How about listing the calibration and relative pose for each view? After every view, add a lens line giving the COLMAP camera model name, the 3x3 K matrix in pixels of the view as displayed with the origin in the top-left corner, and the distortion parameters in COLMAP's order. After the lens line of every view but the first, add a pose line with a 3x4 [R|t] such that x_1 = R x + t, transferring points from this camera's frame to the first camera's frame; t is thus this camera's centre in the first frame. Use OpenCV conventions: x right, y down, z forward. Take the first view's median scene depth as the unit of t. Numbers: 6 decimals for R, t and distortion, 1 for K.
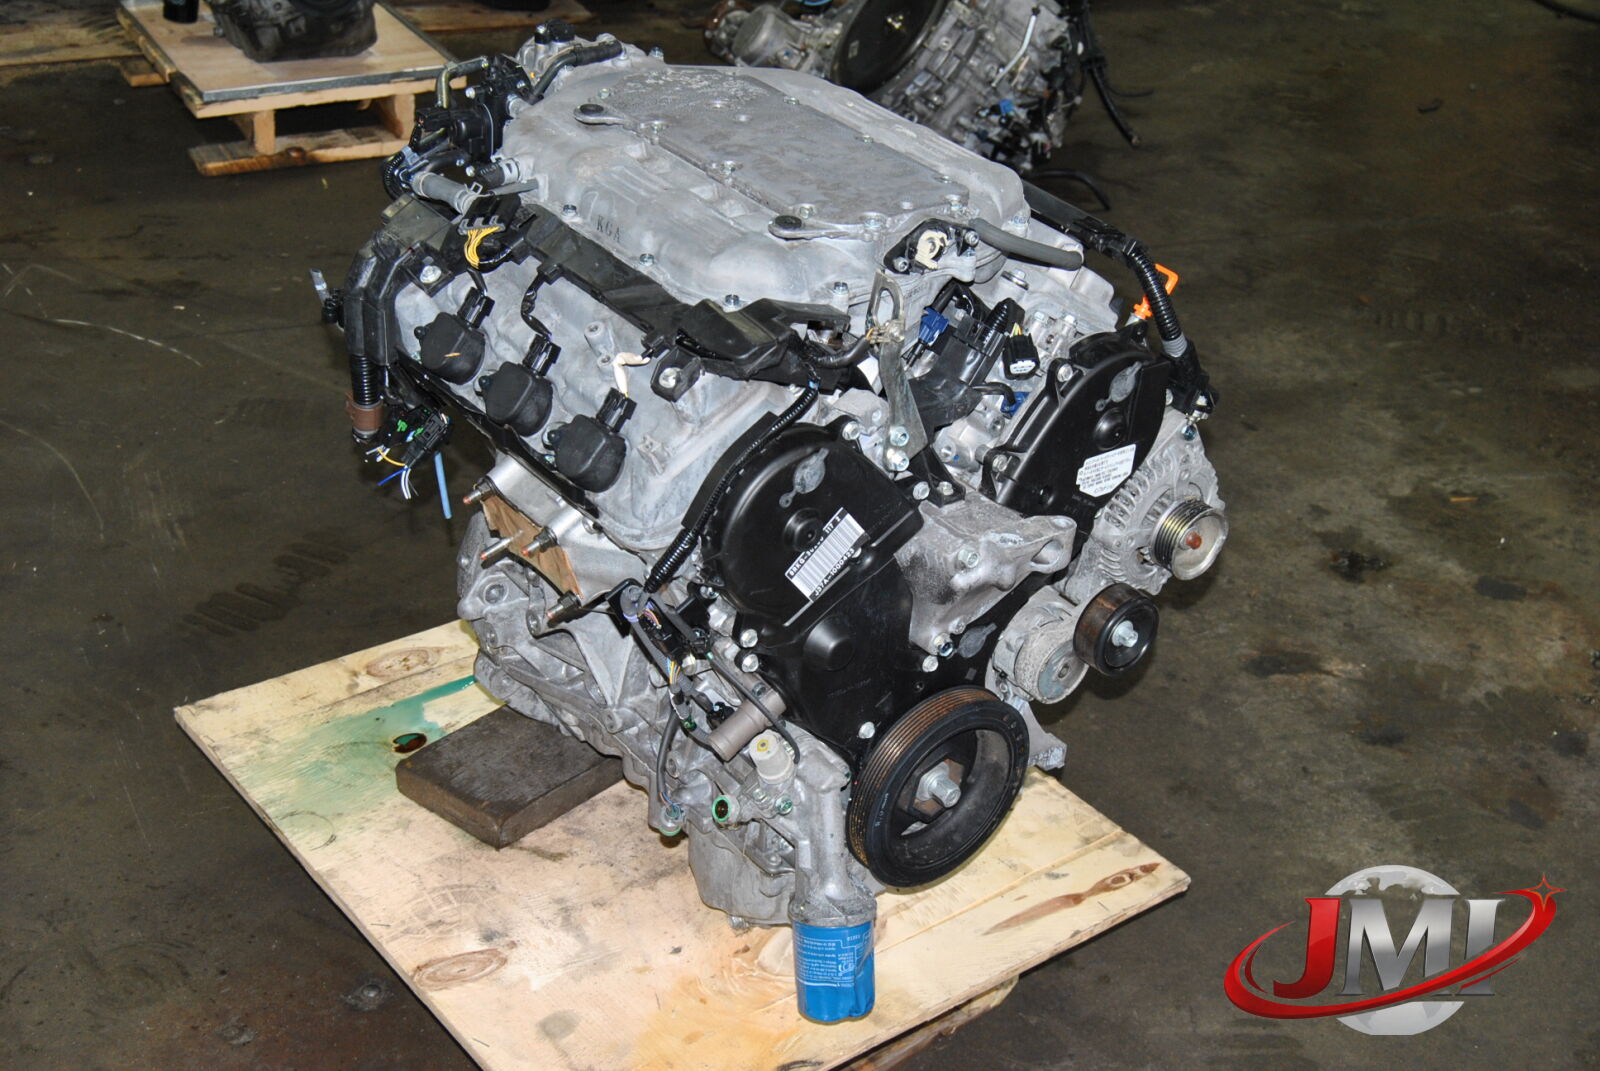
lens RADIAL K [[2235.9, 0, 800.0], [0, 2235.9, 535.5], [0, 0, 1]] dist [-0.024292, -0.039742]
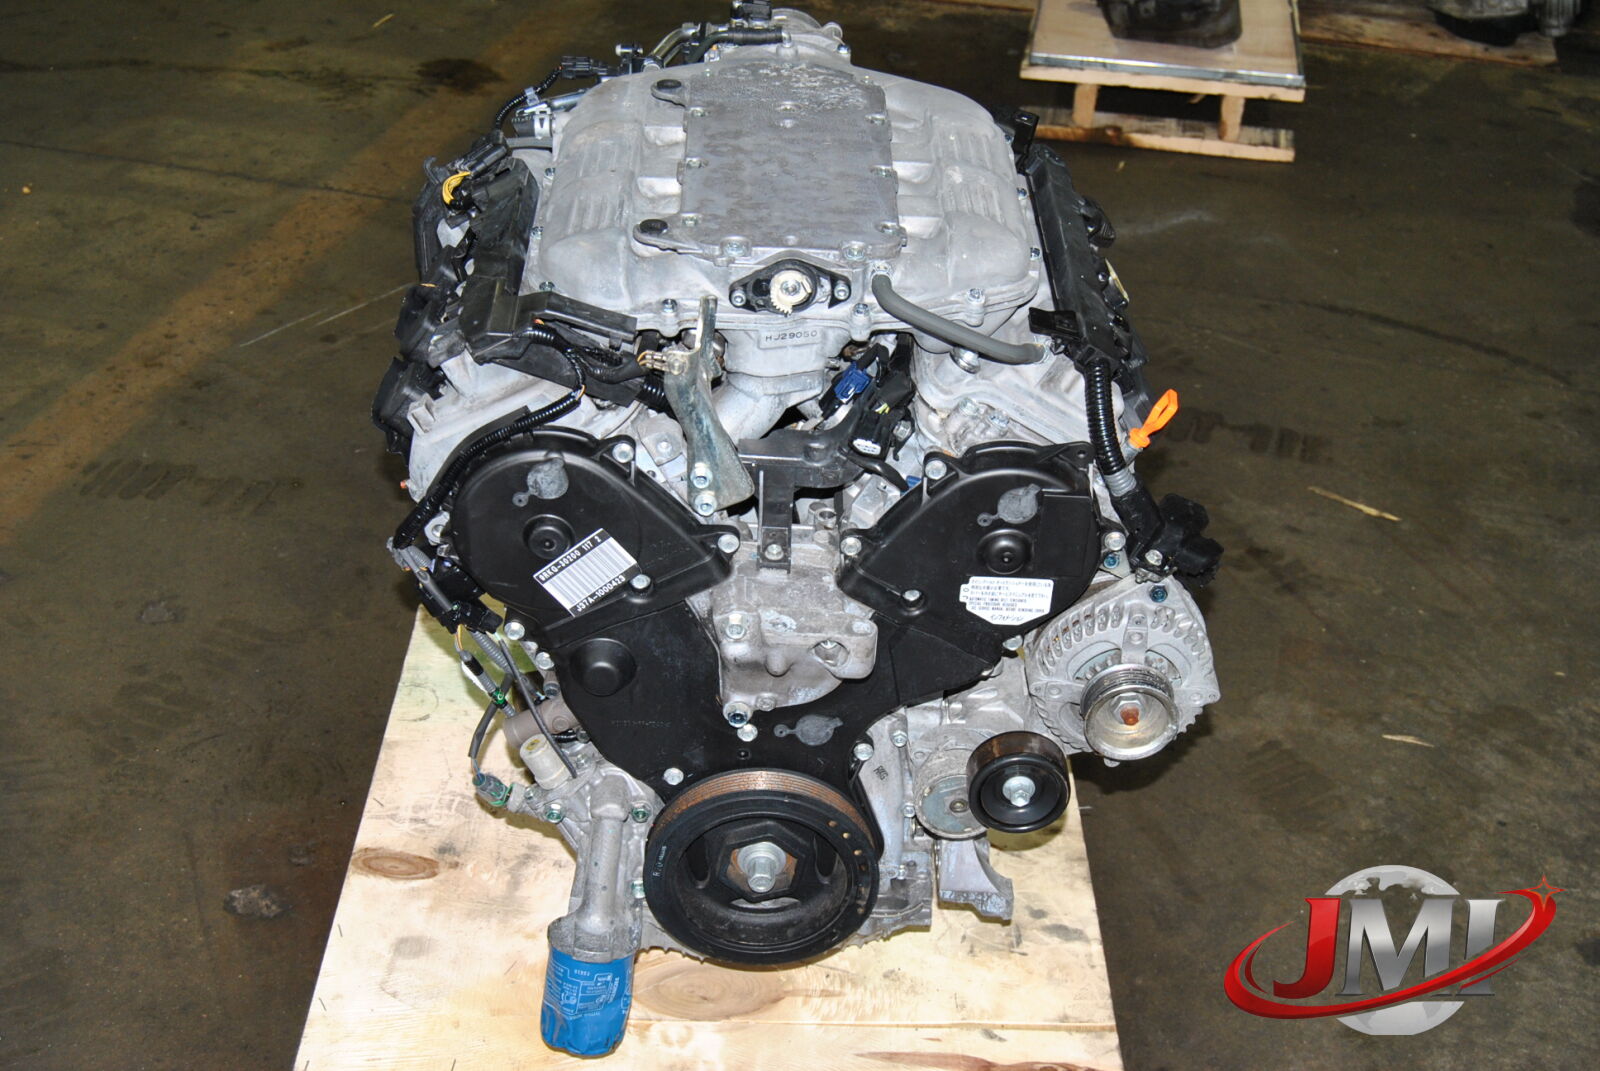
lens RADIAL K [[2235.9, 0, 800.0], [0, 2235.9, 535.5], [0, 0, 1]] dist [-0.024292, -0.039742]
pose [[0.788130, 0.294907, -0.540261, 0.532945], [-0.292121, 0.951809, 0.093410, -0.109395], [0.541772, 0.084202, 0.836297, 0.223804]]
